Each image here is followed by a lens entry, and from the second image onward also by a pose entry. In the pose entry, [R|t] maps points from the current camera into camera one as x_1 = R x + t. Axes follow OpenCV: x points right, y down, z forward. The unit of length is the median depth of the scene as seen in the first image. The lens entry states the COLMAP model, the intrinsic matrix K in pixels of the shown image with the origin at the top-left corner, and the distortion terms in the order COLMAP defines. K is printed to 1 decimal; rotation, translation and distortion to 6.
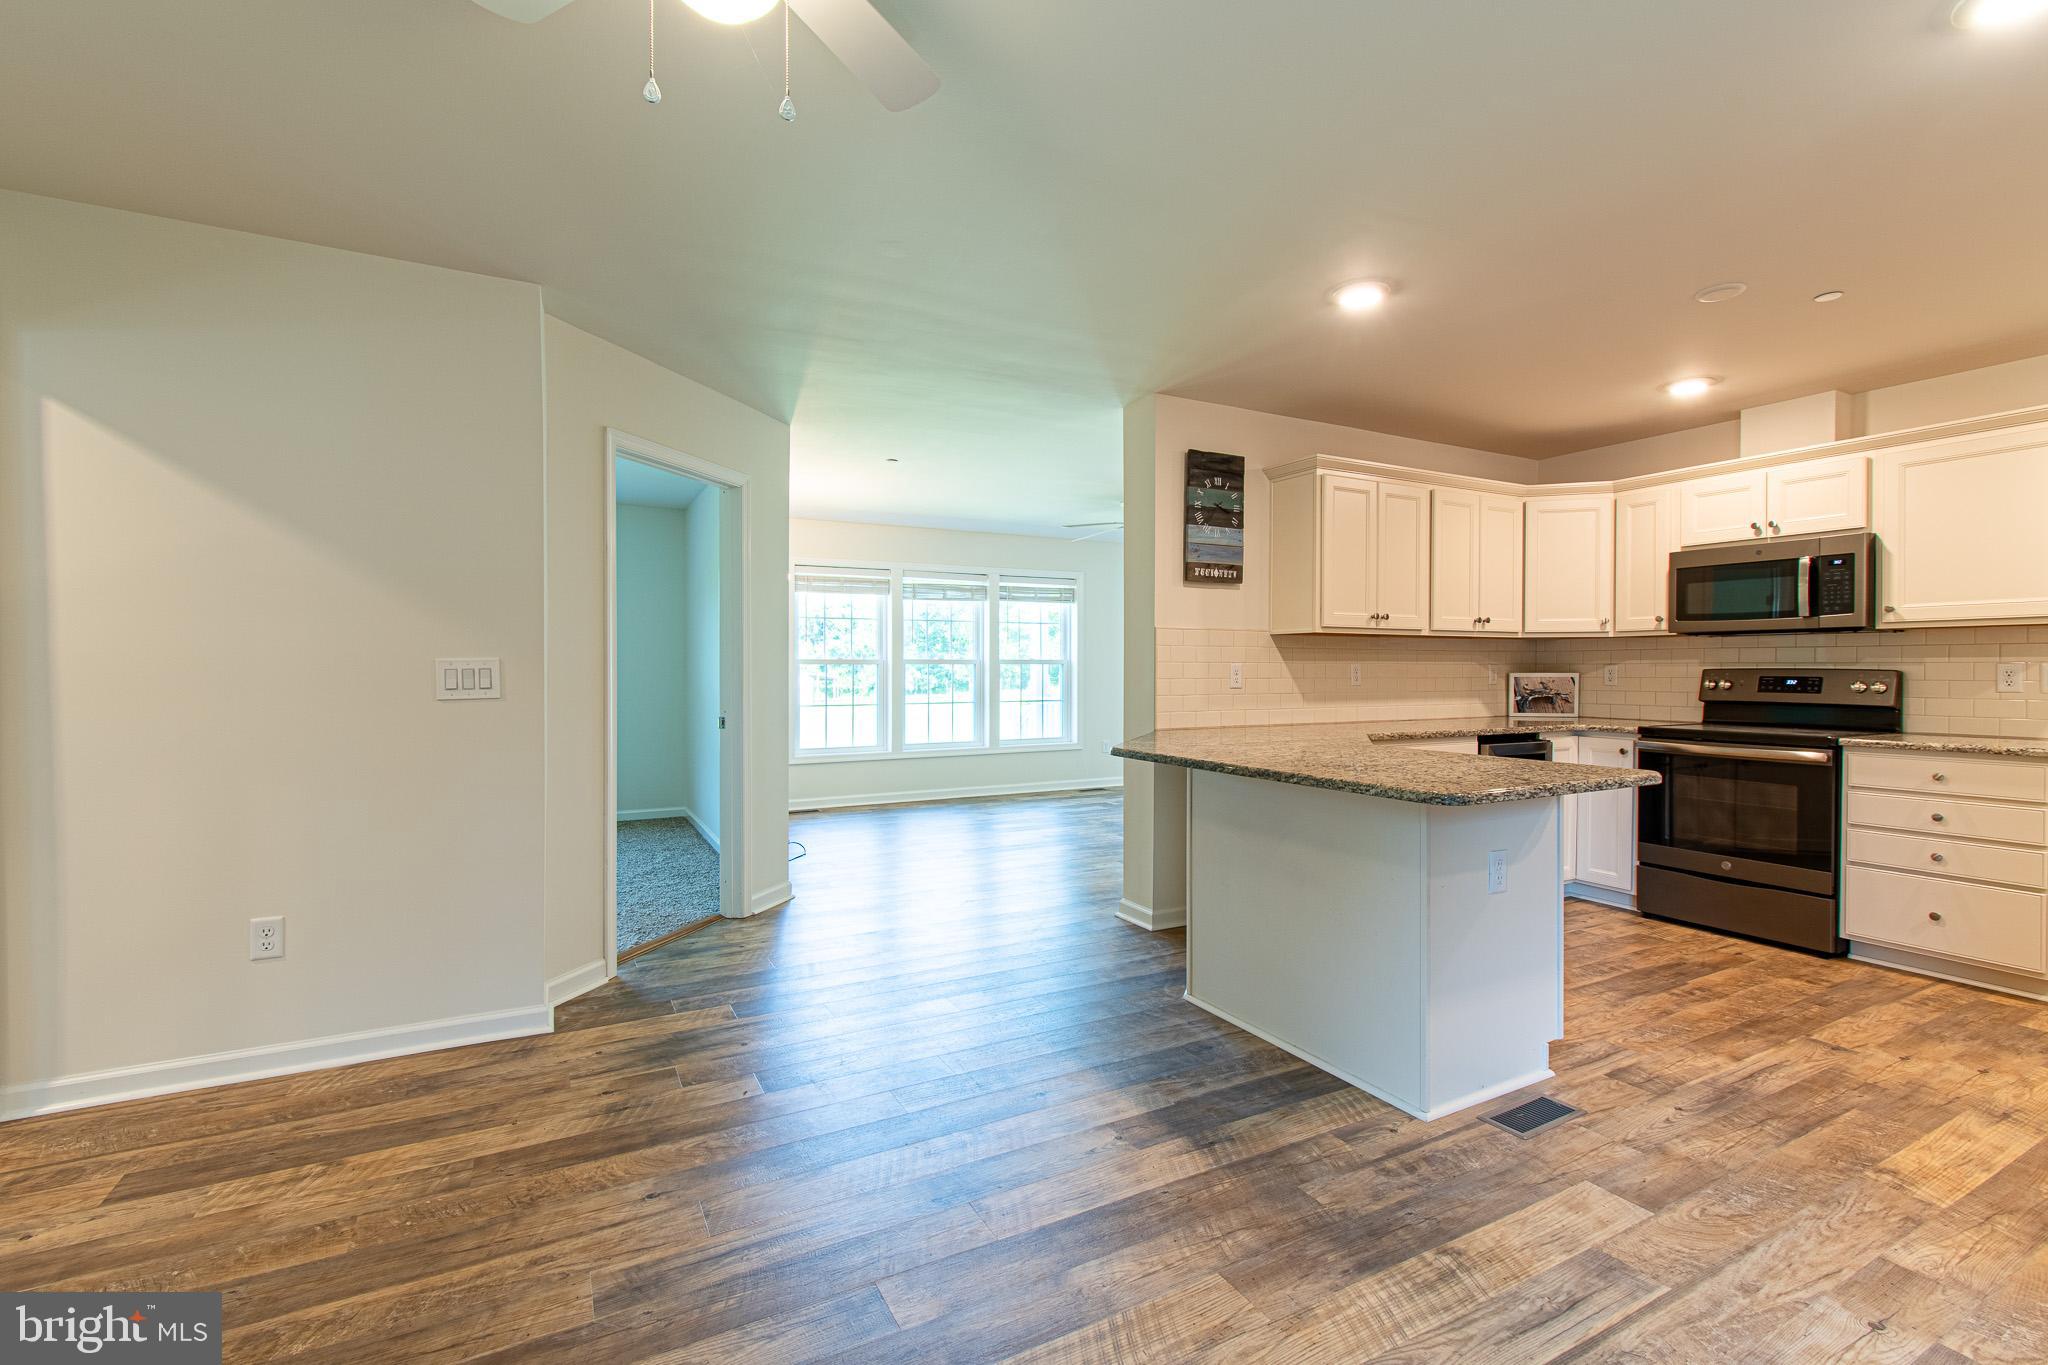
lens RADIAL K [[901.6, 0, 1024.4], [0, 901.6, 677.8], [0, 0, 1]] dist [0.004357, -0.003039]
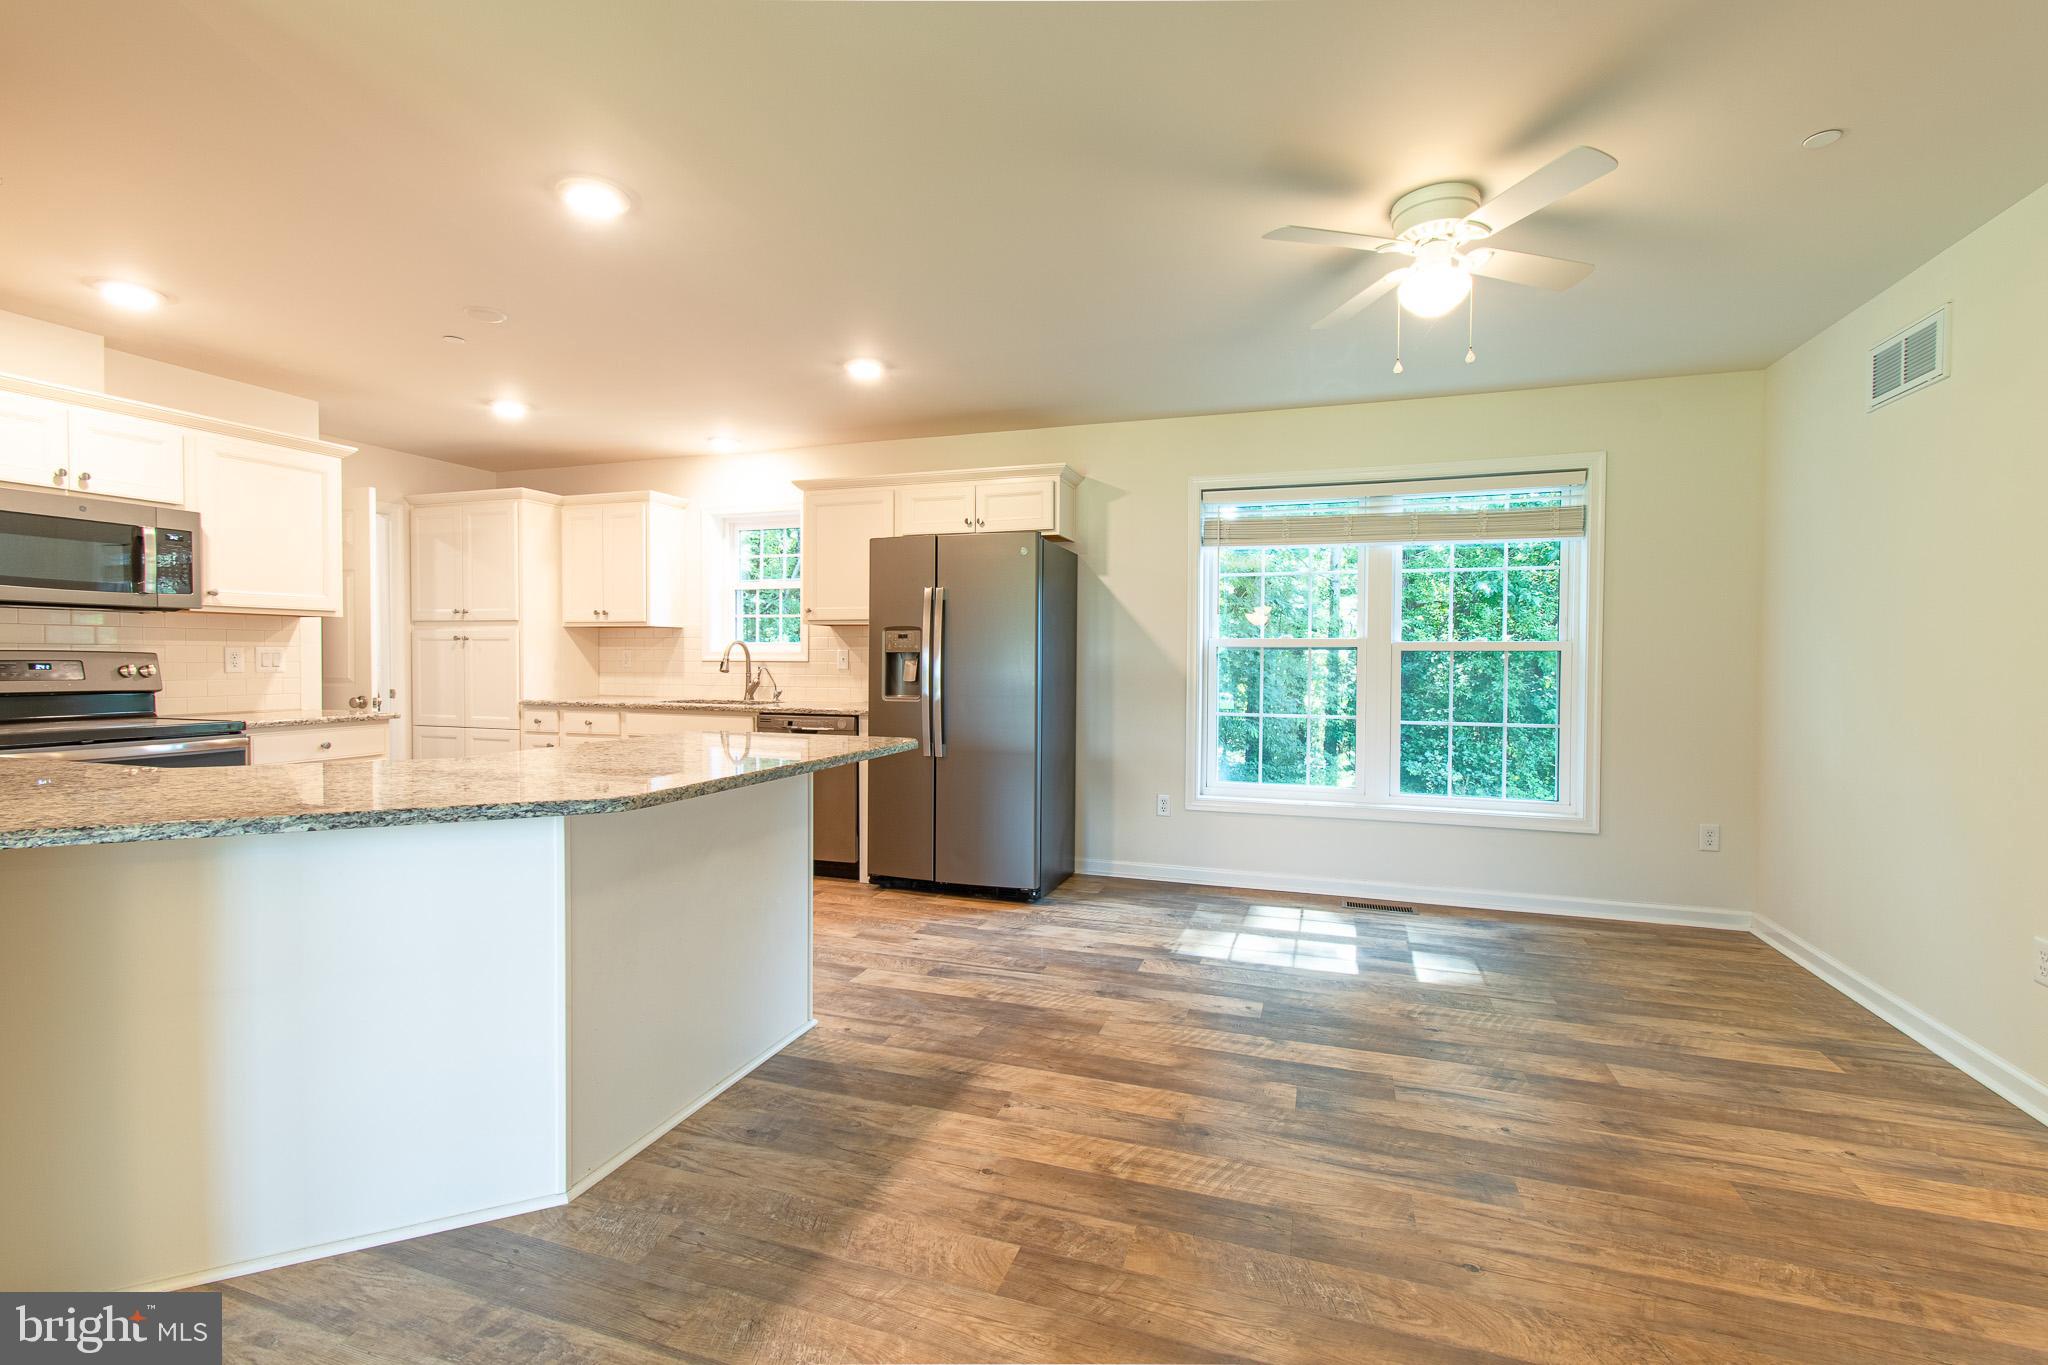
lens RADIAL K [[901.6, 0, 1024.4], [0, 901.6, 677.8], [0, 0, 1]] dist [0.004357, -0.003039]
pose [[-0.682678, -0.021075, 0.730415, -0.401551], [0.002443, 0.999513, 0.031123, -0.010027], [-0.730715, 0.023031, -0.682294, 1.025833]]
